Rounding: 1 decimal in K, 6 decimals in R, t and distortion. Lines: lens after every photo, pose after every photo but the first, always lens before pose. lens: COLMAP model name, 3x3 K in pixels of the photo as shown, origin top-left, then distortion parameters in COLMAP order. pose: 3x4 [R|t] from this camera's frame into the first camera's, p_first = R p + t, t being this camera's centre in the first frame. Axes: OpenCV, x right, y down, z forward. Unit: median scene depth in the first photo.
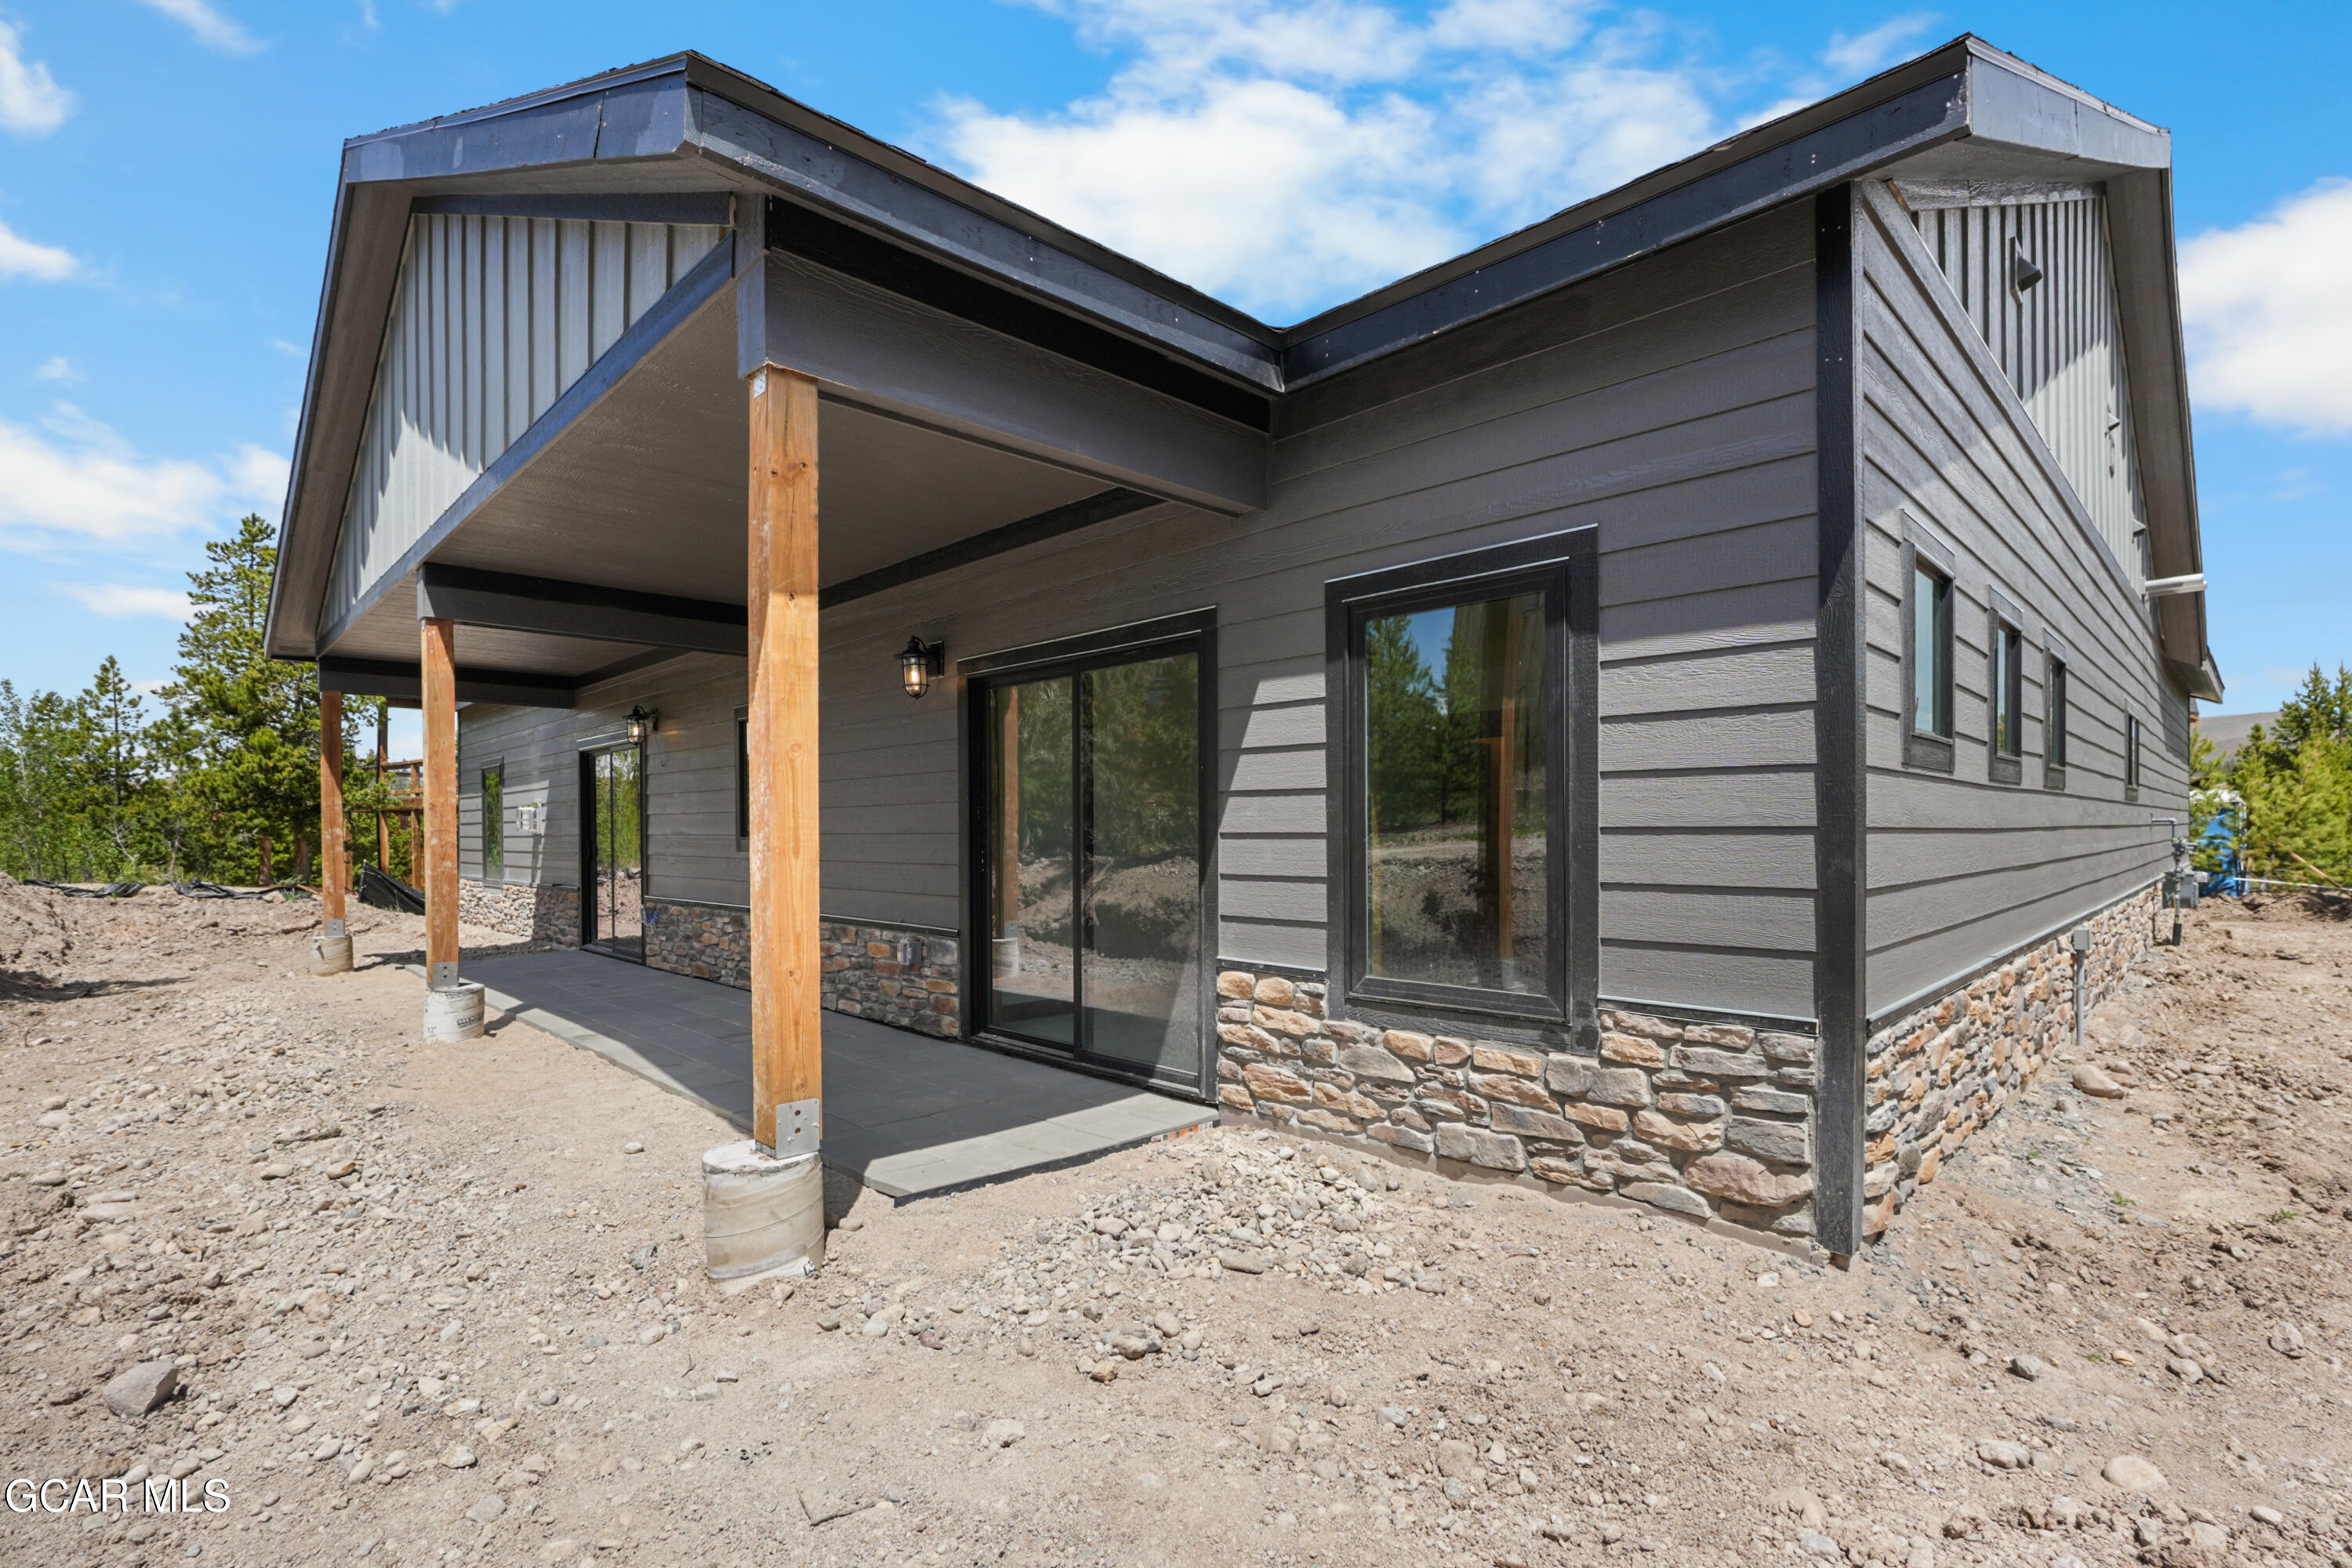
lens RADIAL K [[1071.8, 0, 1173.2], [0, 1071.8, 797.7], [0, 0, 1]] dist [-0.024355, 0.012126]
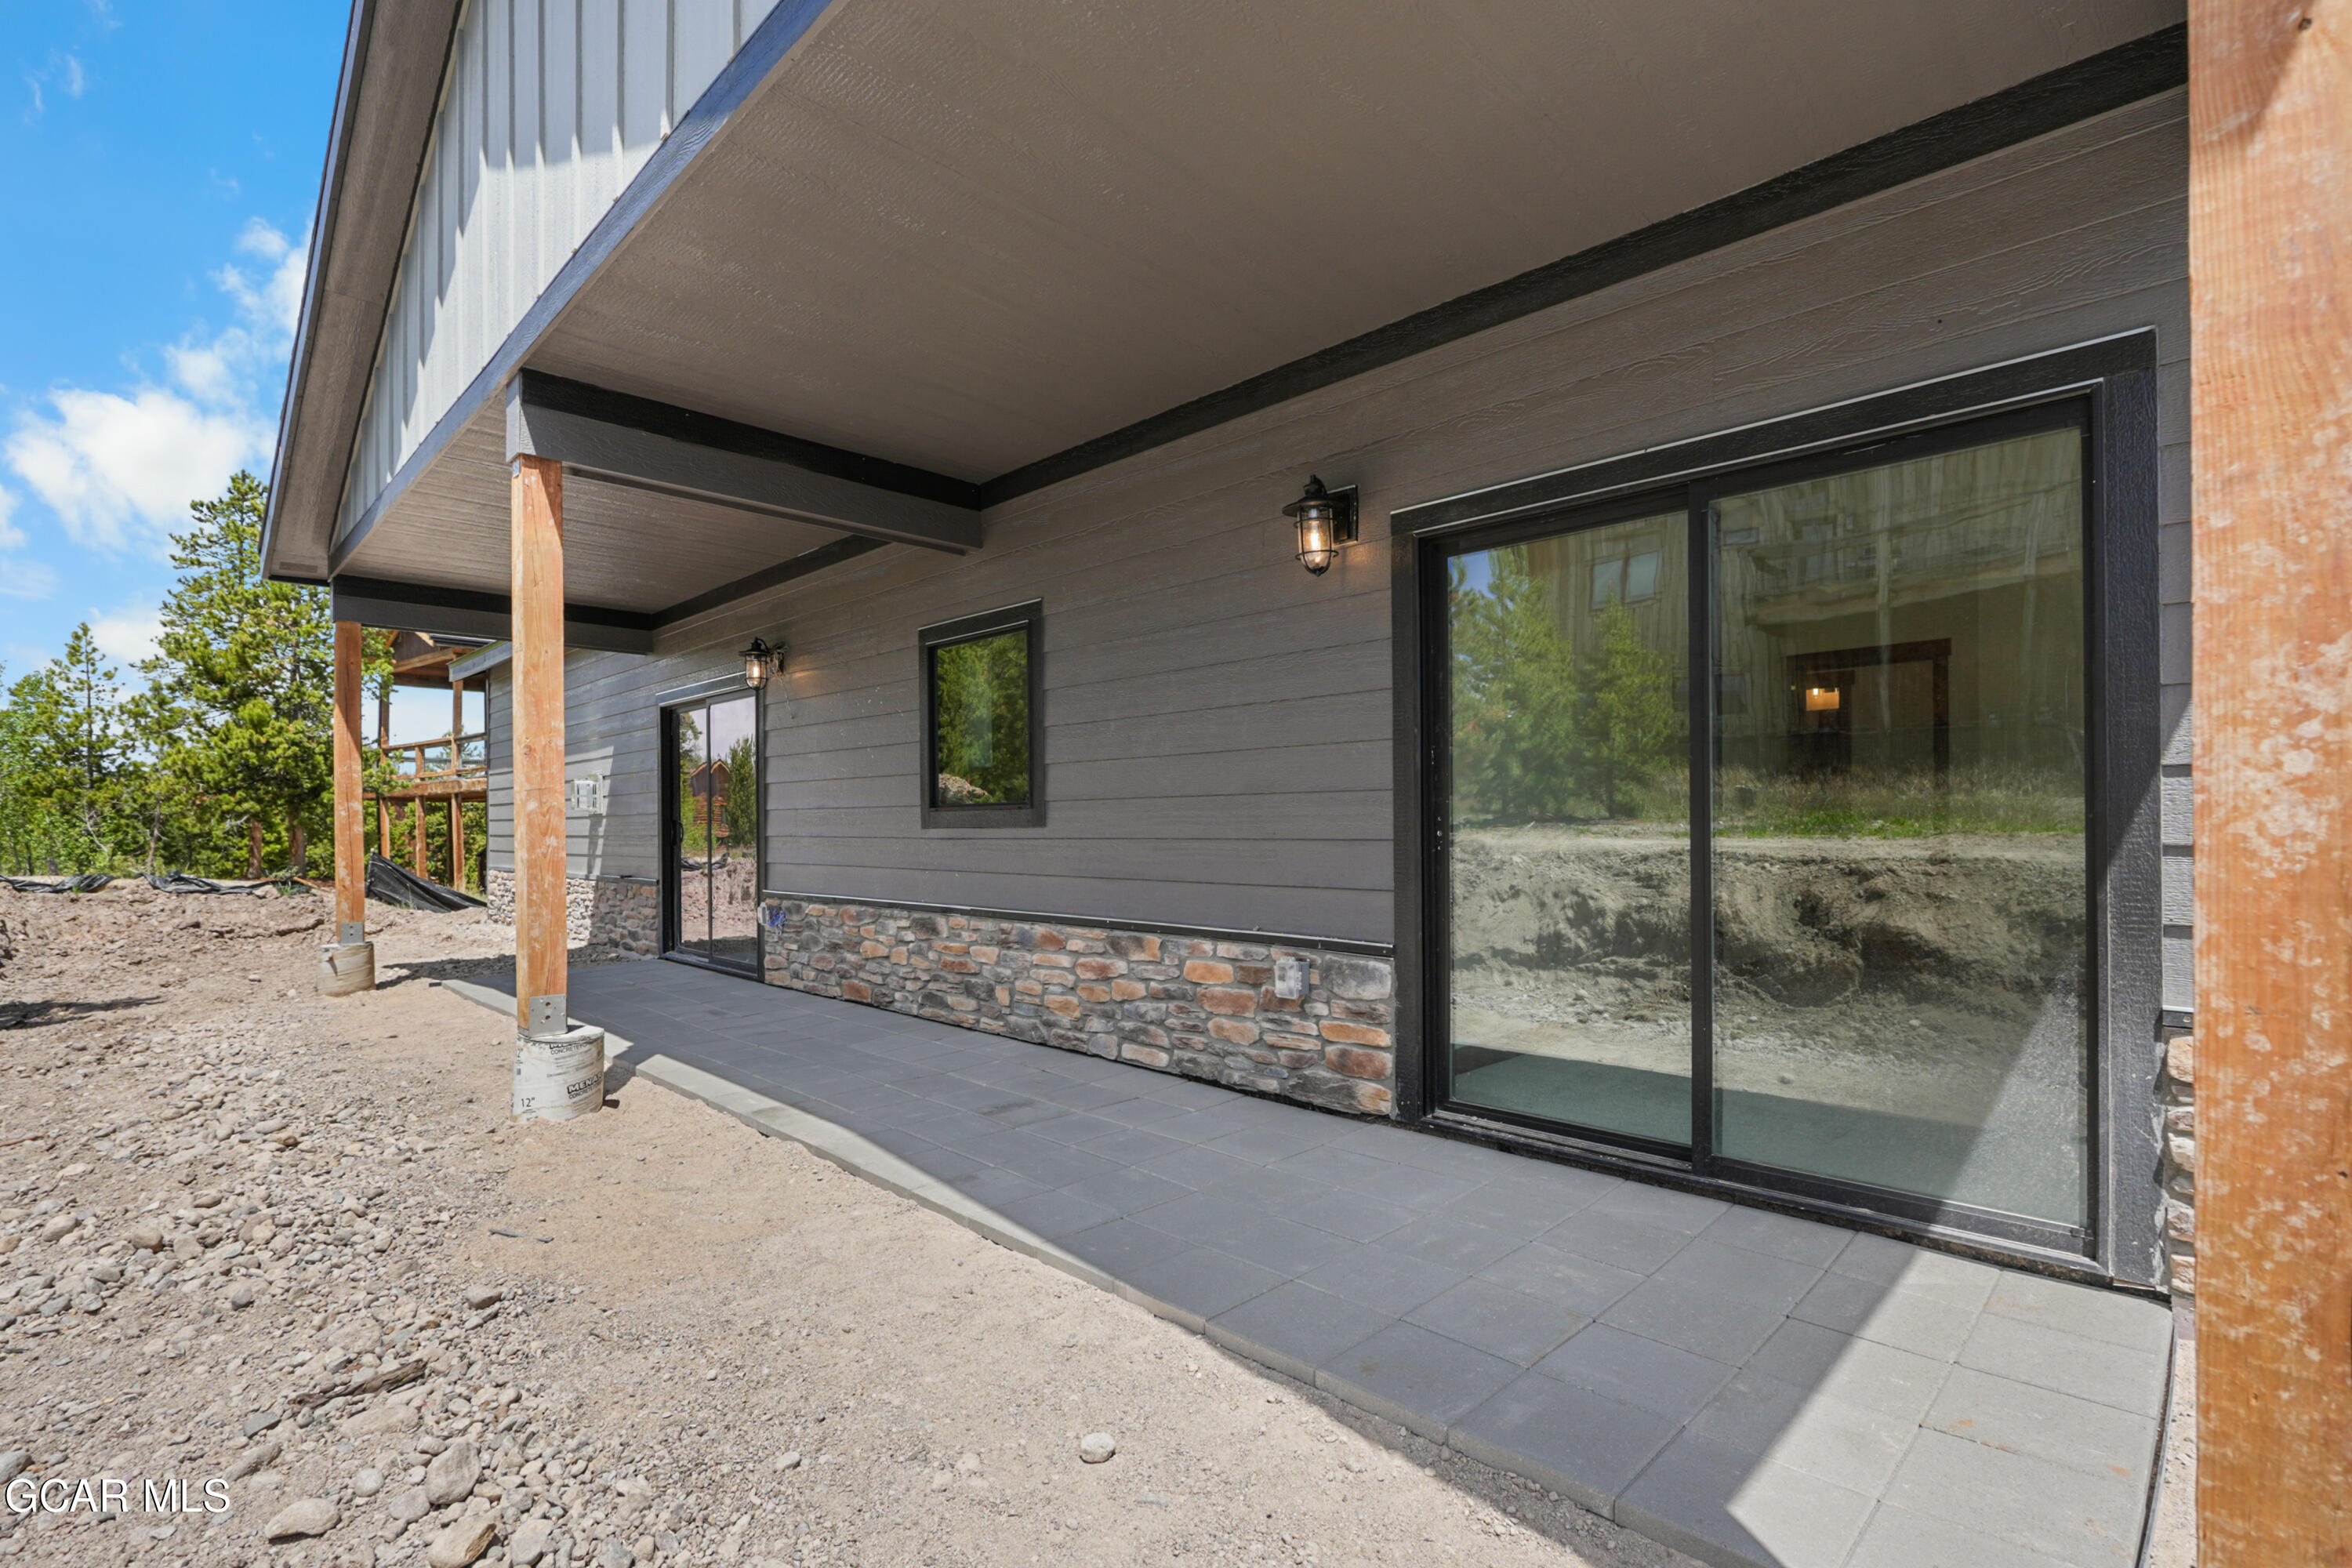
lens RADIAL K [[1067.9, 0, 1175.7], [0, 1067.9, 782.2], [0, 0, 1]] dist [-0.025773, 0.011489]
pose [[0.999946, -0.000614, 0.010404, -0.205843], [0.000699, 0.999966, -0.008184, 0.021098], [-0.010399, 0.008191, 0.999912, 0.234403]]
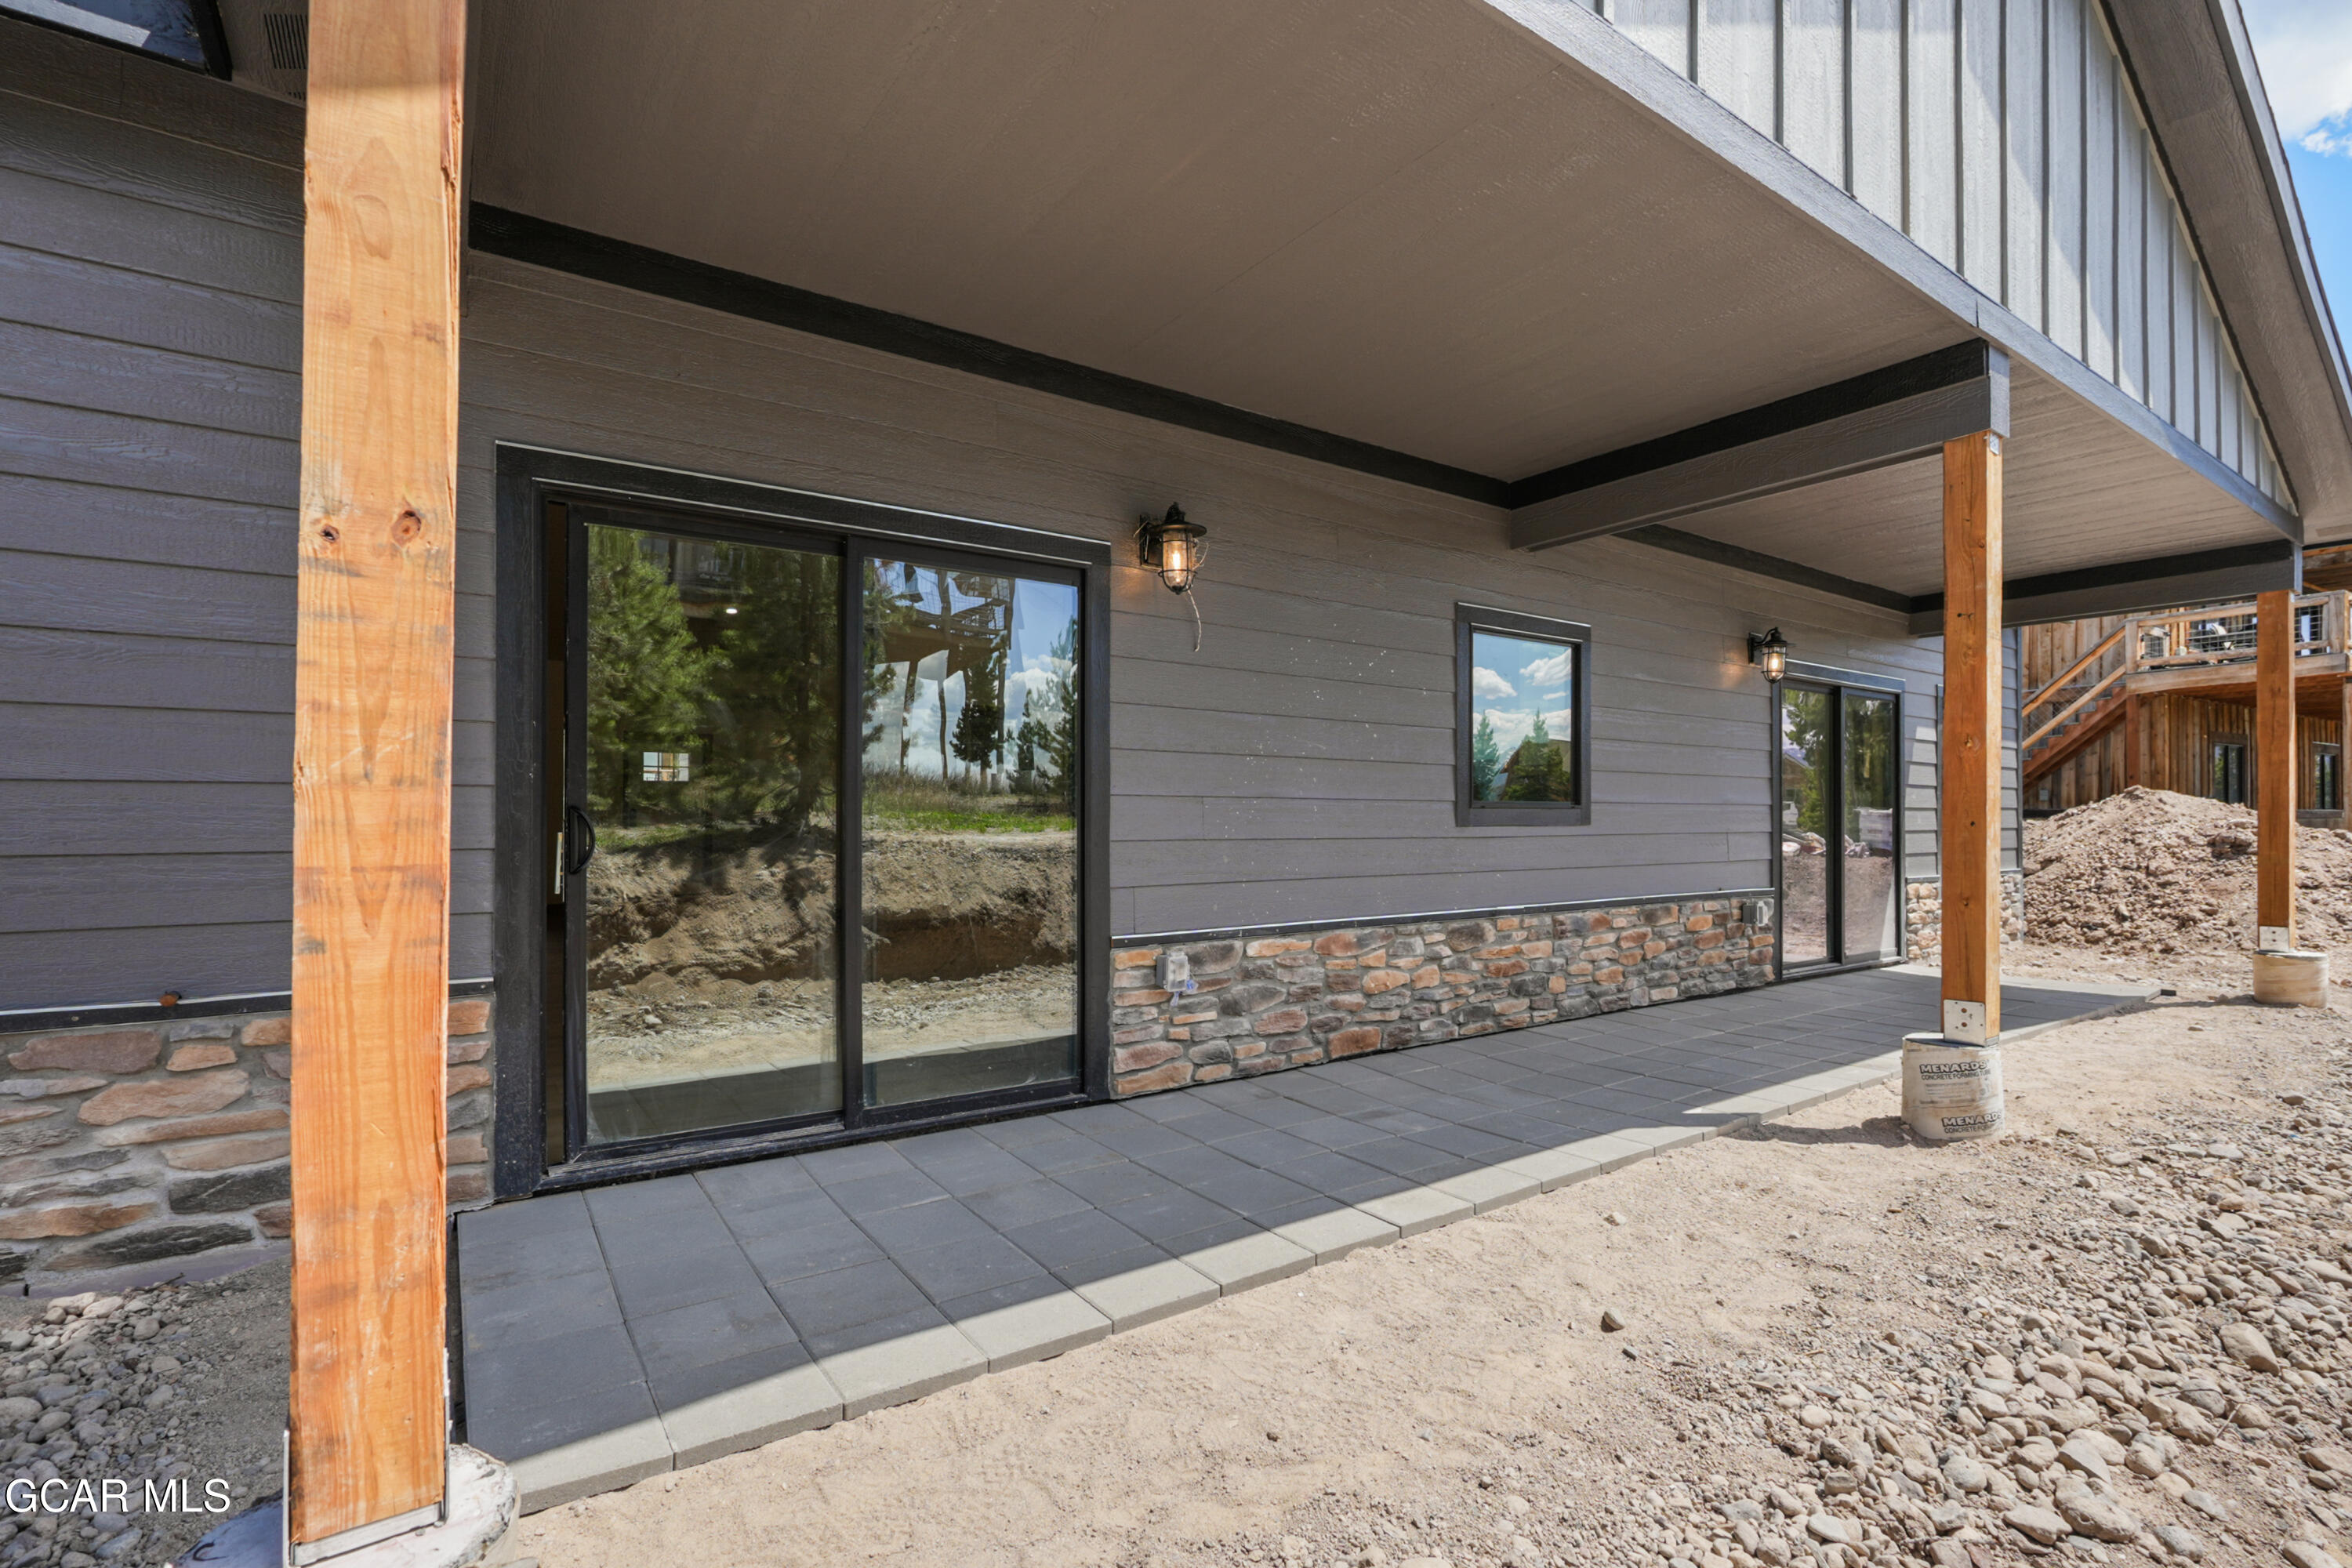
lens RADIAL K [[1067.9, 0, 1175.7], [0, 1067.9, 782.2], [0, 0, 1]] dist [-0.025773, 0.011489]
pose [[0.183035, 0.040539, 0.982270, -0.898444], [-0.032124, 0.998863, -0.035238, 0.043487], [-0.982581, -0.025105, 0.184129, 0.881986]]
